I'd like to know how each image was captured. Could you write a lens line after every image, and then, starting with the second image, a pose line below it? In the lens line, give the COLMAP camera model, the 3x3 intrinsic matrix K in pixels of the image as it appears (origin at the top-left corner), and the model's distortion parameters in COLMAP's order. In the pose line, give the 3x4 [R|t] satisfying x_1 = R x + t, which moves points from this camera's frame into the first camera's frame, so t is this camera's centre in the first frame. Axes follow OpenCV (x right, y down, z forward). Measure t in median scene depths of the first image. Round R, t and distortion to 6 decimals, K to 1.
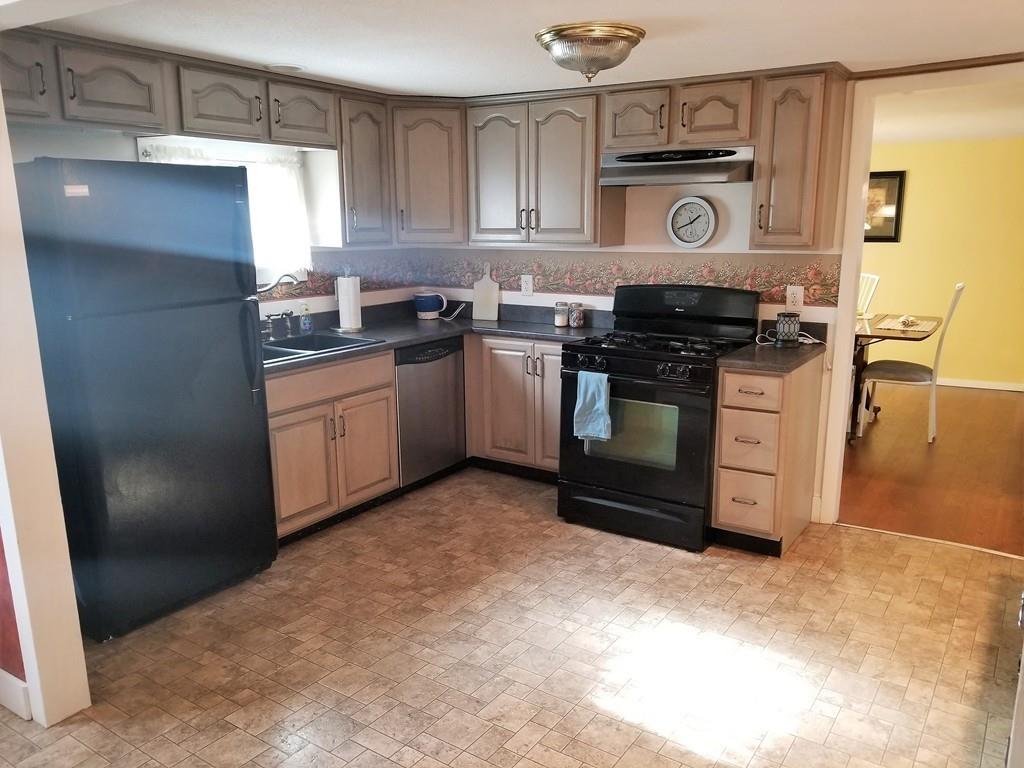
lens RADIAL K [[783.5, 0, 495.3], [0, 783.5, 398.7], [0, 0, 1]] dist [0.042902, -0.062815]
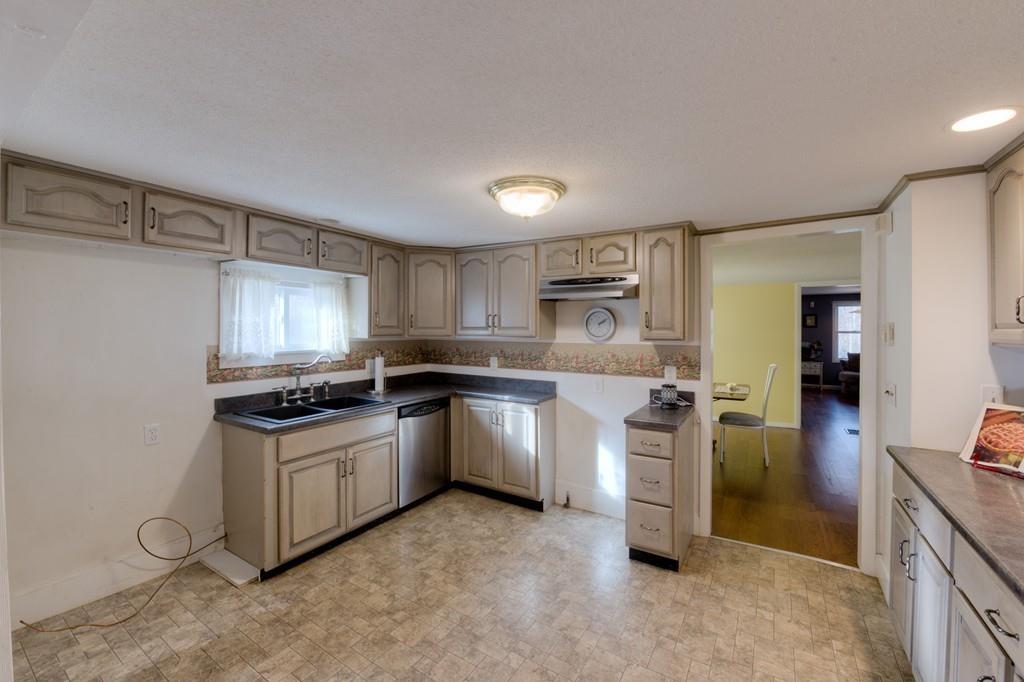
lens RADIAL K [[415.1, 0, 504.7], [0, 415.1, 333.6], [0, 0, 1]] dist [-0.020362, -0.000336]
pose [[0.999416, 0.008888, 0.032985, 0.044611], [-0.001744, 0.977574, -0.210585, -0.040469], [-0.034117, 0.210405, 0.977019, 0.249049]]
